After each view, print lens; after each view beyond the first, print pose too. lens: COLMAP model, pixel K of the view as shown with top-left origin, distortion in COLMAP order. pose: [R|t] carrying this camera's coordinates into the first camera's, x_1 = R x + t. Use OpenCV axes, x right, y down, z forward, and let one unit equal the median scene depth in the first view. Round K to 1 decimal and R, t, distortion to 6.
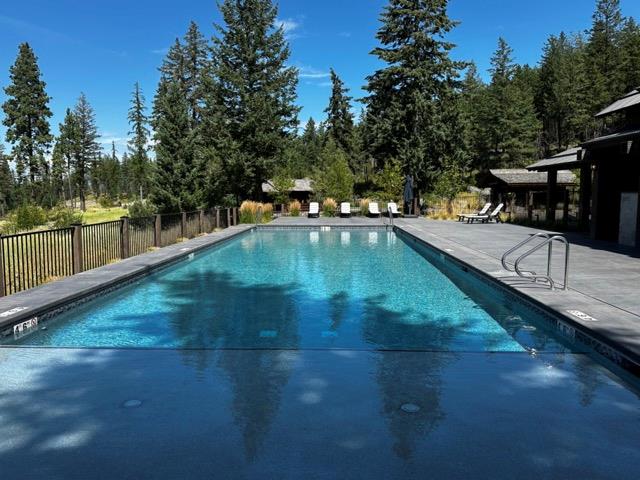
lens RADIAL K [[477.0, 0, 320.0], [0, 477.0, 240.0], [0, 0, 1]] dist [0.002390, -0.003490]
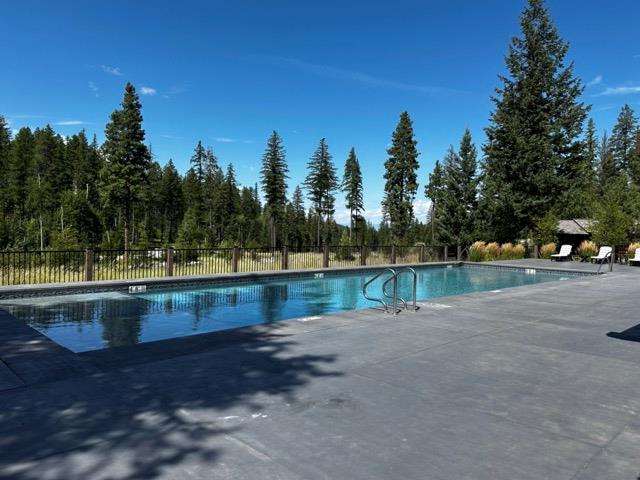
lens RADIAL K [[477.0, 0, 320.0], [0, 477.0, 240.0], [0, 0, 1]] dist [0.002390, -0.003490]
pose [[0.699069, 0.028628, -0.714480, 0.130190], [-0.090058, 0.994767, -0.048257, -0.000430], [0.709360, 0.098080, 0.697989, 0.006156]]
